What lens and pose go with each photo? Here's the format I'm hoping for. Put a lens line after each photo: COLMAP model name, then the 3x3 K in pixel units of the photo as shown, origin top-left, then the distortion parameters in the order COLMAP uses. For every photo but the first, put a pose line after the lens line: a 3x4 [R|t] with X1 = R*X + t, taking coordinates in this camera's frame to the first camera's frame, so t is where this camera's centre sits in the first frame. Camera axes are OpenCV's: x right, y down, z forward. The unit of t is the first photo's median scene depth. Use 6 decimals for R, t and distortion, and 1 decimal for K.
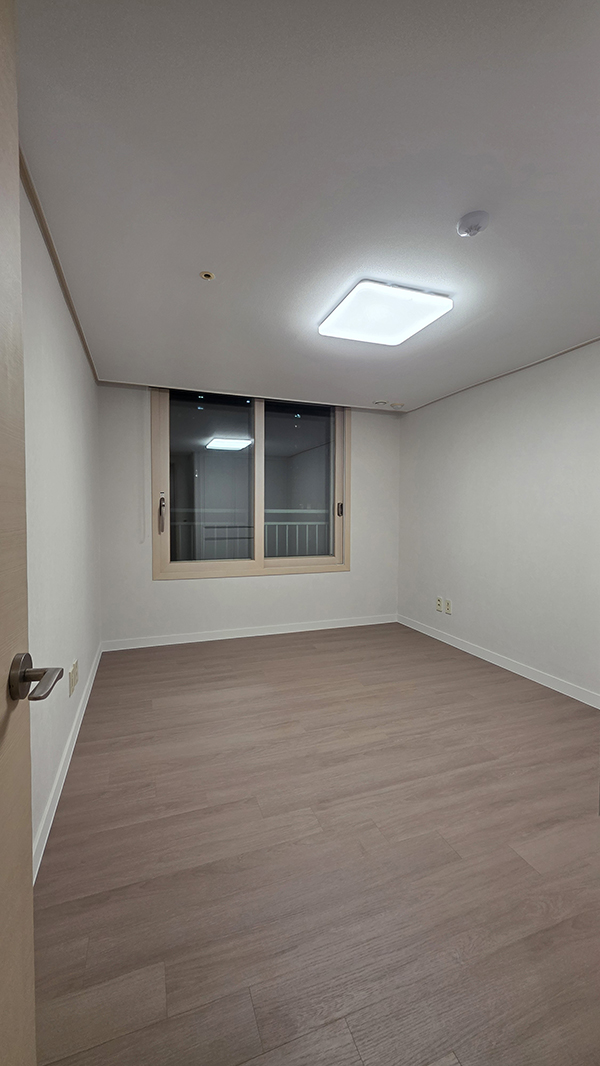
lens RADIAL K [[448.0, 0, 302.1], [0, 448.0, 534.2], [0, 0, 1]] dist [0.003034, 0.000027]
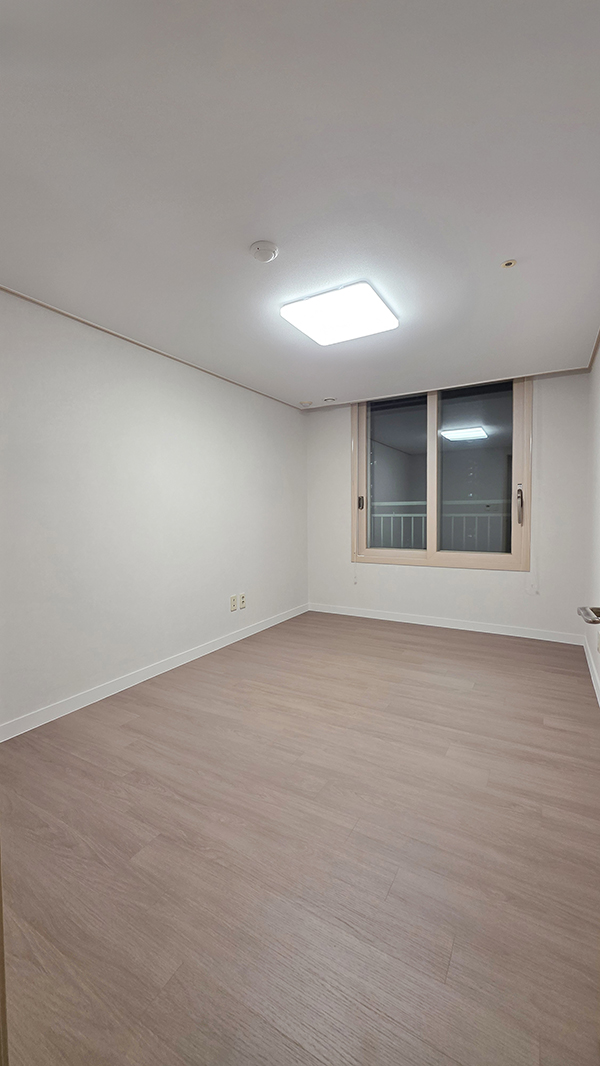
lens RADIAL K [[422.6, 0, 301.6], [0, 422.6, 534.8], [0, 0, 1]] dist [-0.003530, -0.000192]
pose [[0.631435, 0.030218, -0.774840, 0.462949], [-0.012912, 0.999512, 0.028458, -0.003574], [0.775321, -0.007965, 0.631517, 0.167569]]
